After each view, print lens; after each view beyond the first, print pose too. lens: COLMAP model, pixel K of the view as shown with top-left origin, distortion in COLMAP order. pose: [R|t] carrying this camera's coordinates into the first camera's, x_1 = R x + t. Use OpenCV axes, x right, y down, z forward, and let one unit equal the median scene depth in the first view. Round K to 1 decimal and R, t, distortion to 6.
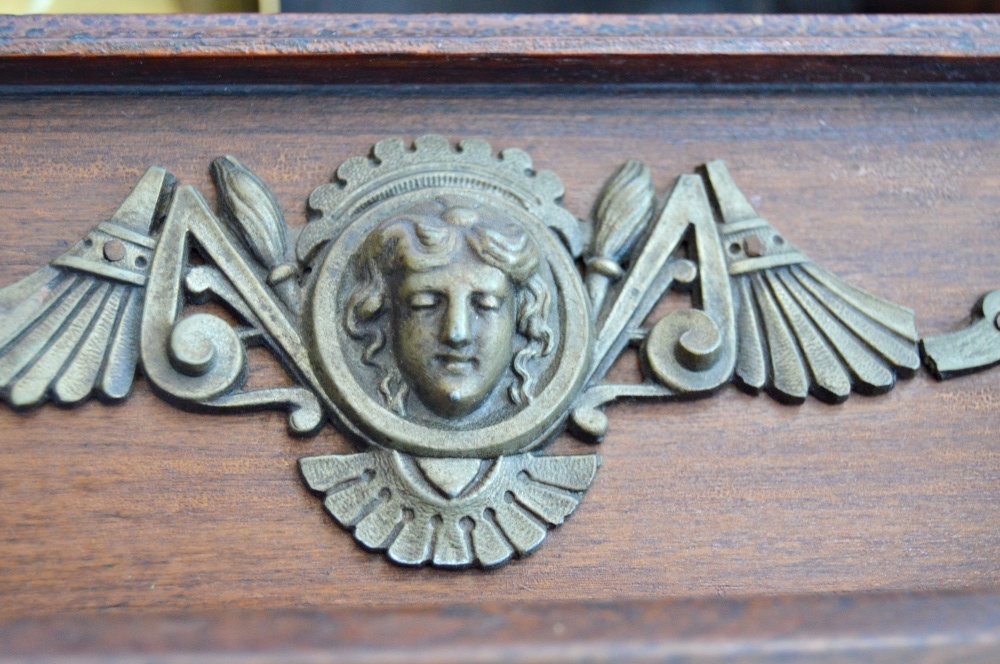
lens RADIAL K [[2056.6, 0, 502.9], [0, 2056.6, 330.1], [0, 0, 1]] dist [-0.052937, 0.000000]
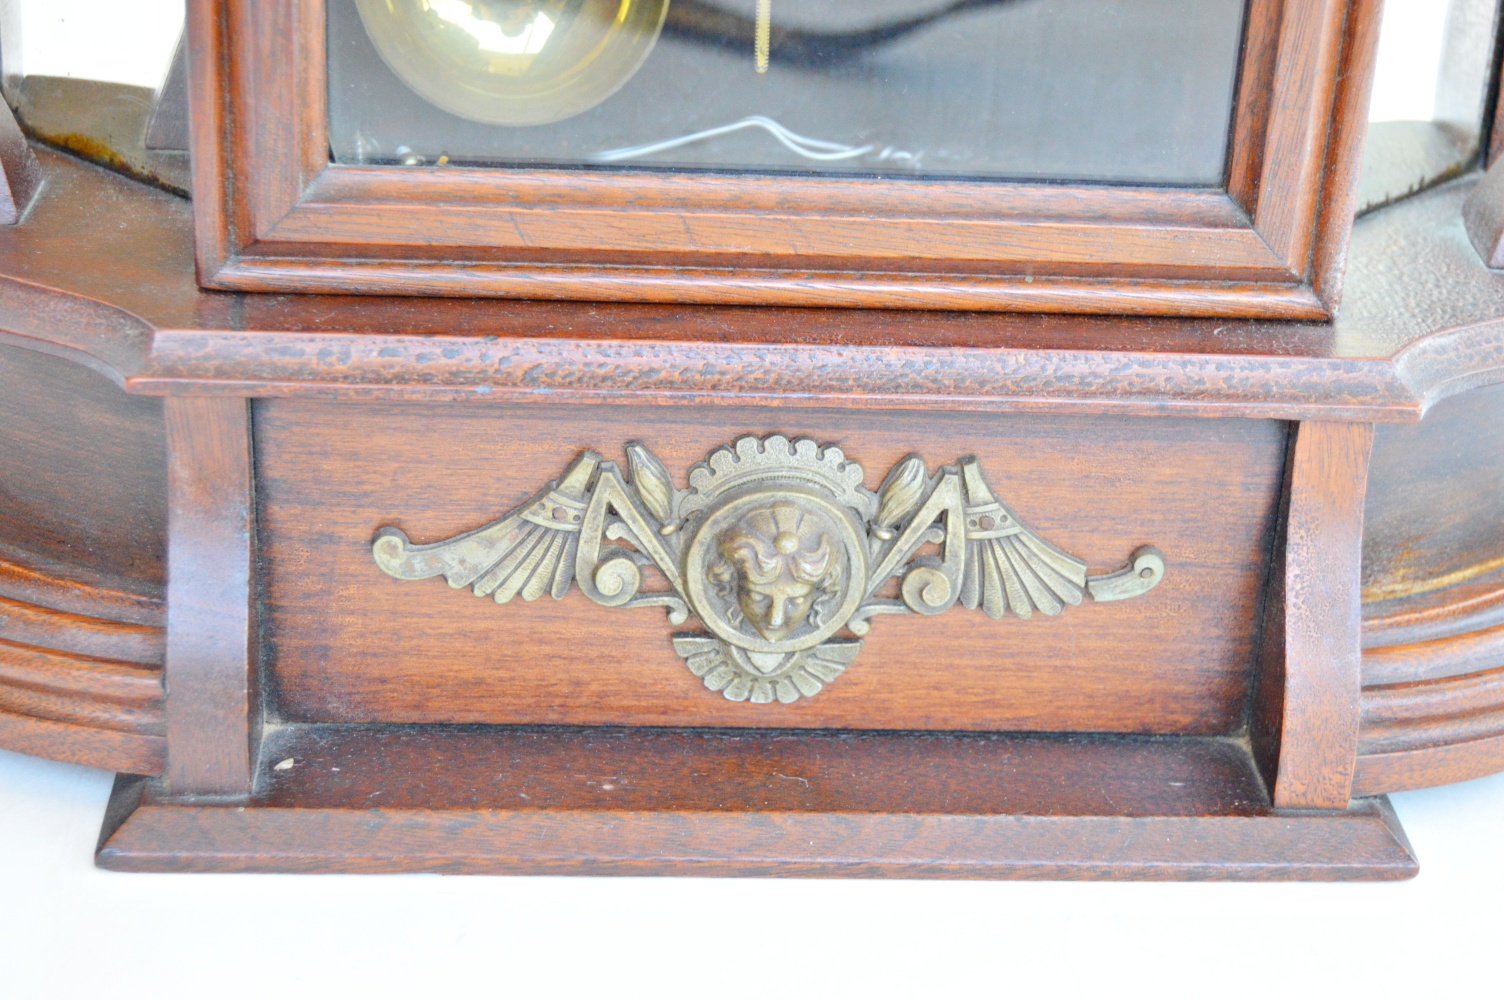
lens RADIAL K [[2642.8, 0, 753.6], [0, 2642.8, 496.5], [0, 0, 1]] dist [-0.023434, 0.000000]
pose [[0.992846, 0.118731, -0.012613, -0.023479], [-0.074496, 0.698553, 0.711670, -1.455320], [0.093308, -0.705639, 0.702401, -0.353169]]
